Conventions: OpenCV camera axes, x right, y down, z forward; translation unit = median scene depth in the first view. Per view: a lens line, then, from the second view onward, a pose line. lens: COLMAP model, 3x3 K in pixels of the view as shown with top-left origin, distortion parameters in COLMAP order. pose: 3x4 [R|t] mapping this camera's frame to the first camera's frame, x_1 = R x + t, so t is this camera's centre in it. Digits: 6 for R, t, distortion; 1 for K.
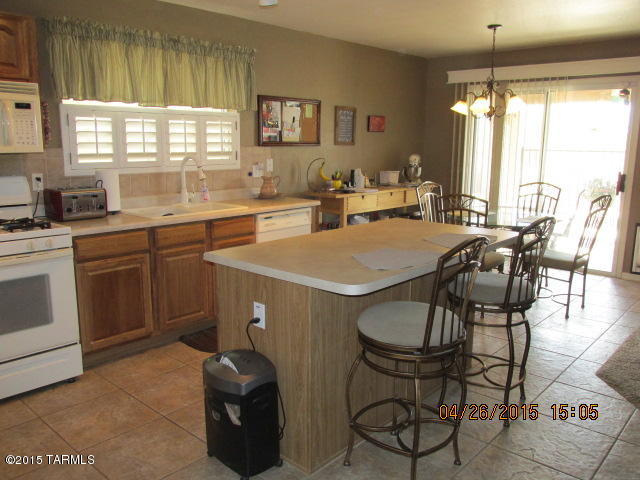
lens RADIAL K [[539.4, 0, 320.0], [0, 539.4, 240.0], [0, 0, 1]] dist [-0.023103, 0.000212]
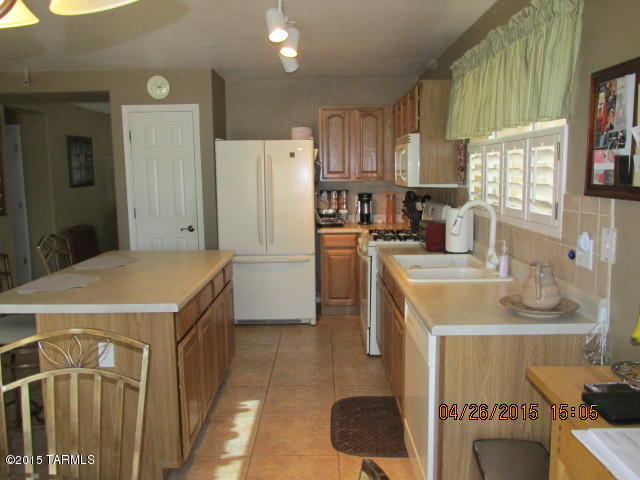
lens RADIAL K [[539.4, 0, 320.0], [0, 539.4, 240.0], [0, 0, 1]] dist [-0.023103, 0.000212]
pose [[-0.748901, 0.083952, -0.657342, 0.372651], [-0.117087, 0.959574, 0.255946, -0.259840], [0.652256, 0.268644, -0.708797, 1.361430]]
